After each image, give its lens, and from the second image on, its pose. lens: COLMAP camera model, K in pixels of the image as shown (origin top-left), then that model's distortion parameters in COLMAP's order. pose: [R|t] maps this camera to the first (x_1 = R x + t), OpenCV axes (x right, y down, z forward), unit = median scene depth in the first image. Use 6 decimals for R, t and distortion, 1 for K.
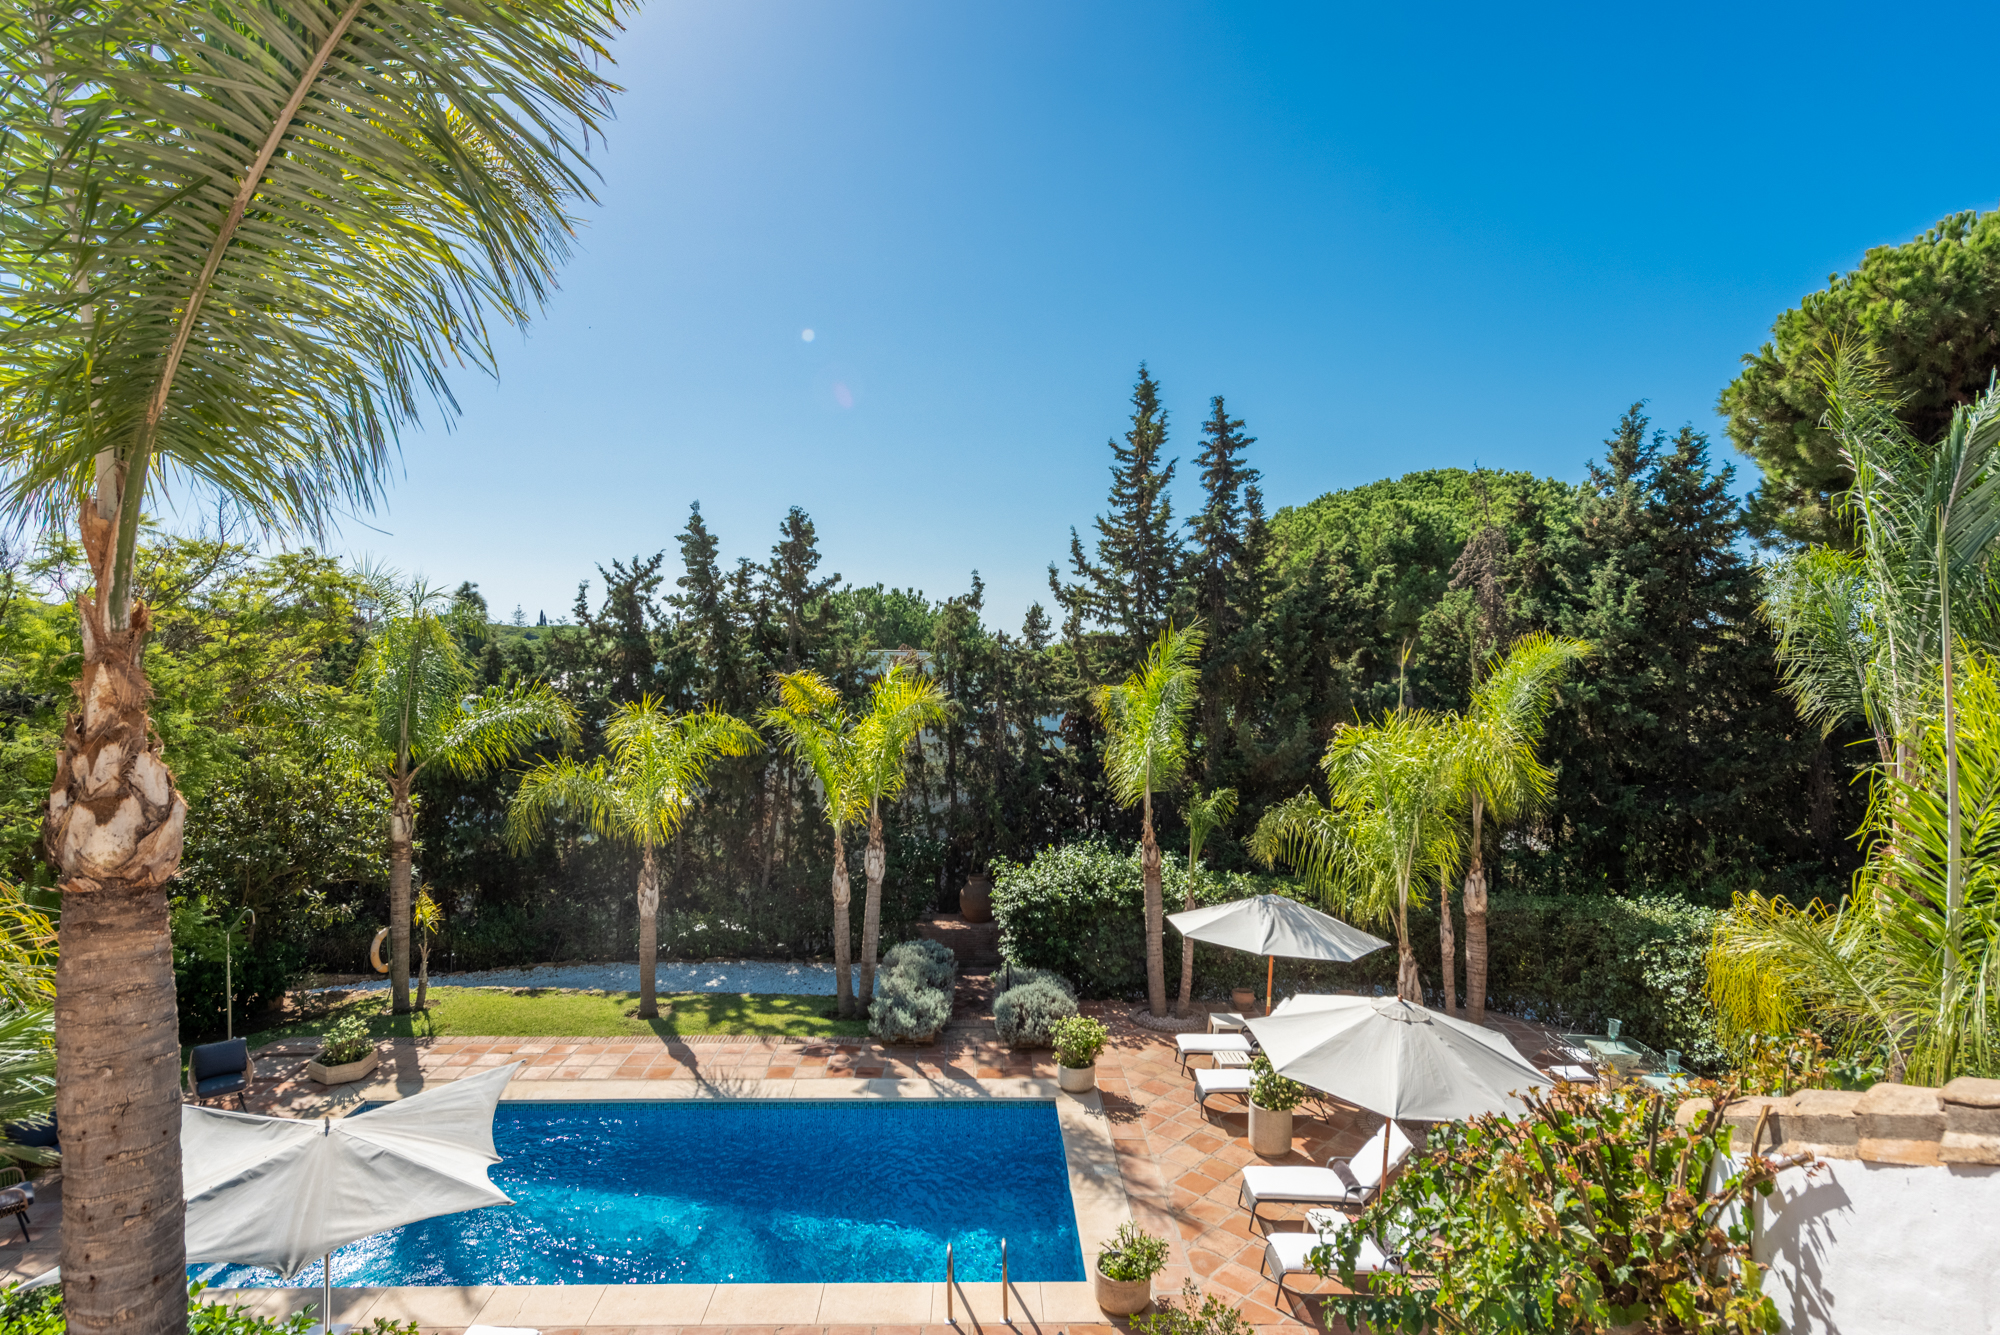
lens RADIAL K [[1032.8, 0, 992.5], [0, 1032.8, 682.8], [0, 0, 1]] dist [-0.001812, 0.000079]
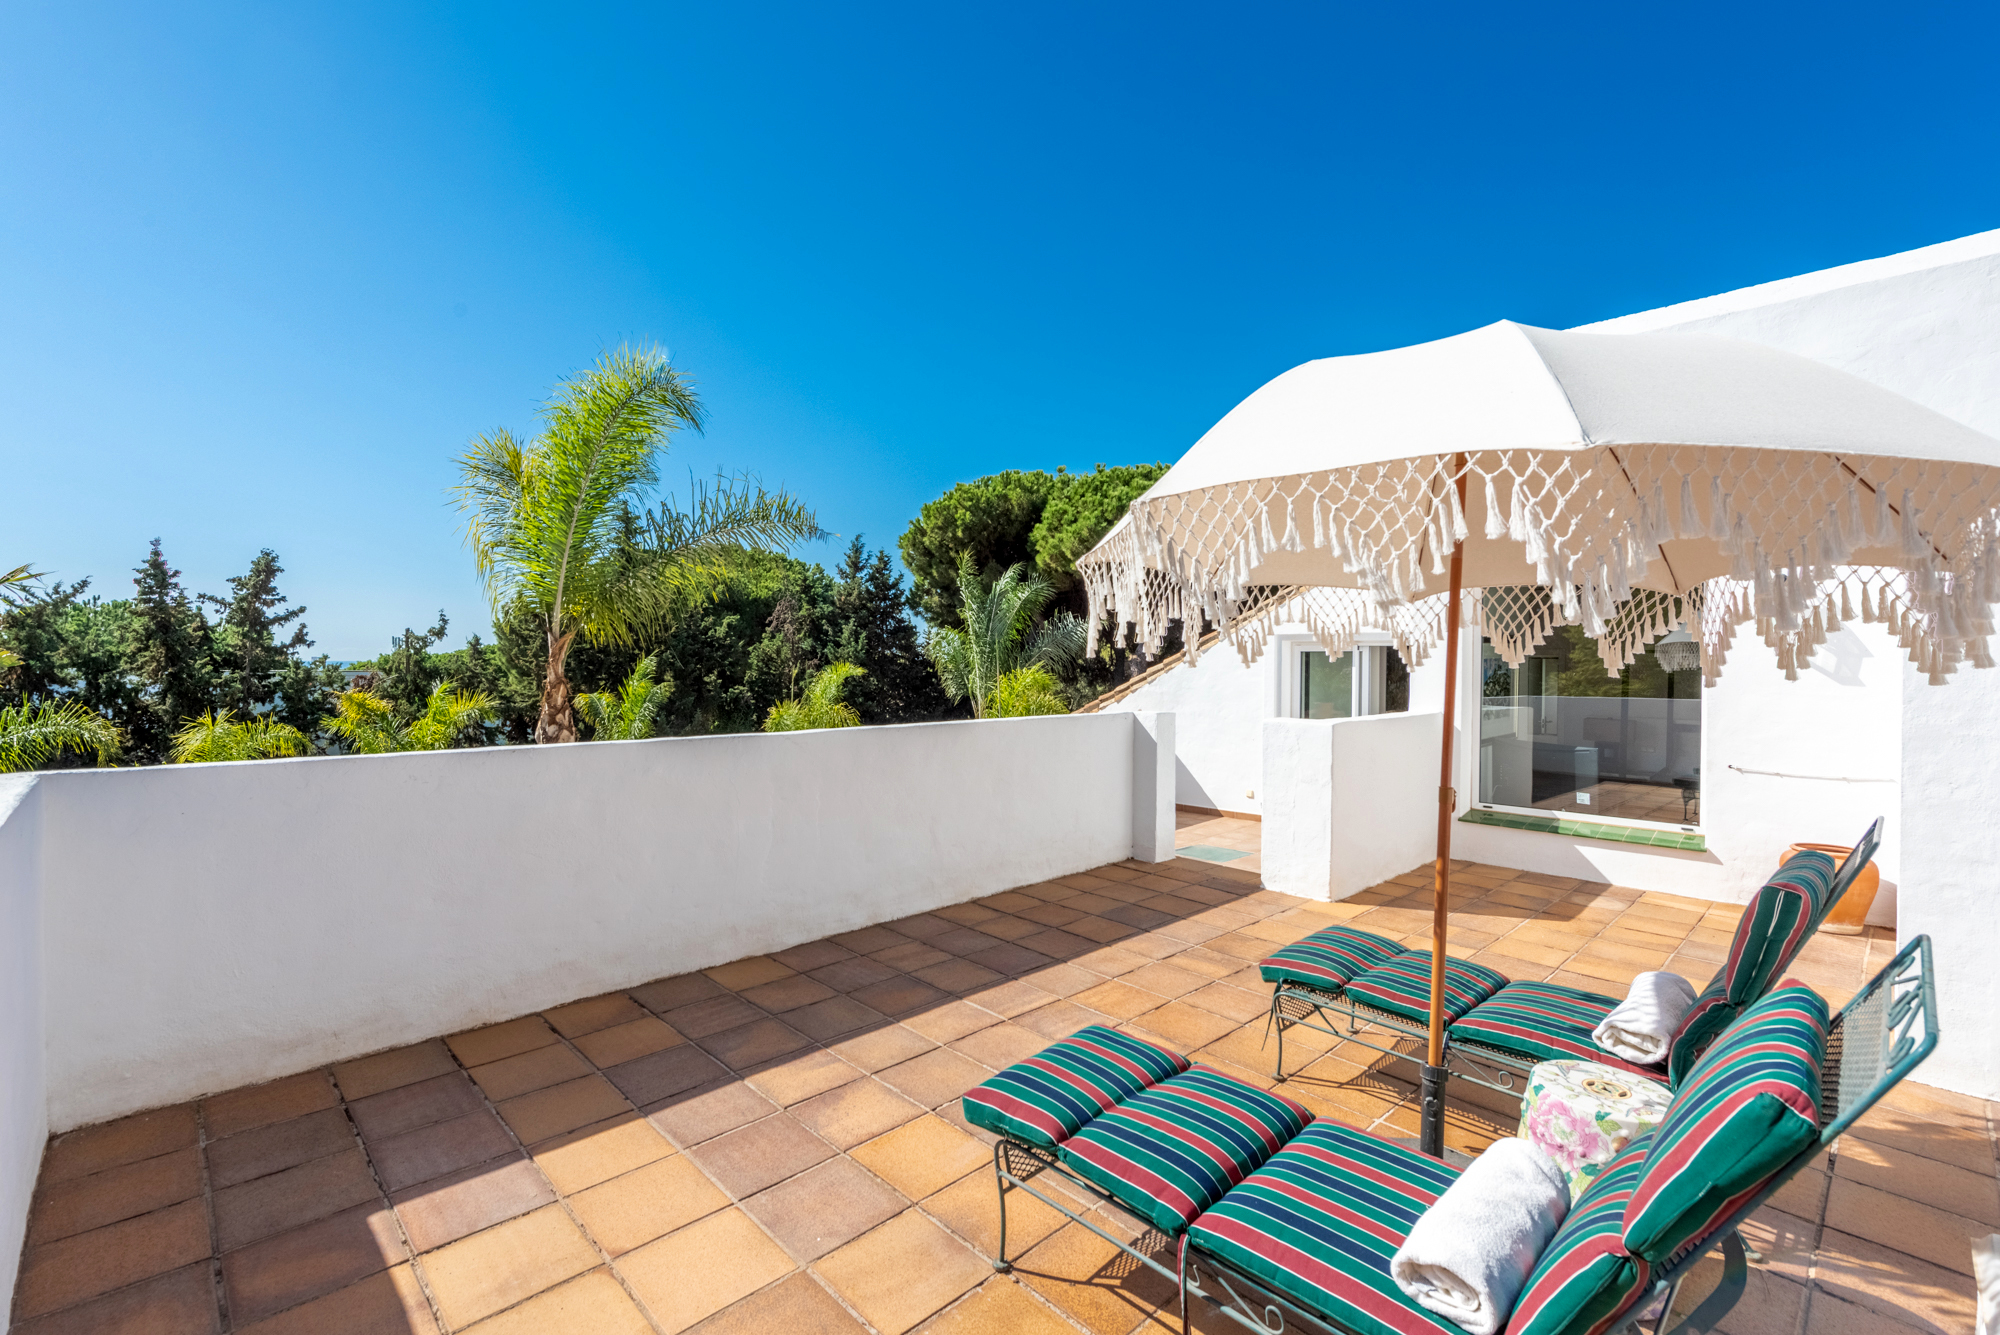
lens RADIAL K [[871.6, 0, 997.2], [0, 871.6, 667.3], [0, 0, 1]] dist [0.009713, -0.000014]
pose [[0.717540, -0.003633, 0.696508, -0.290727], [0.024108, 0.999517, -0.019623, 0.002164], [-0.696100, 0.030872, 0.717280, -0.286704]]
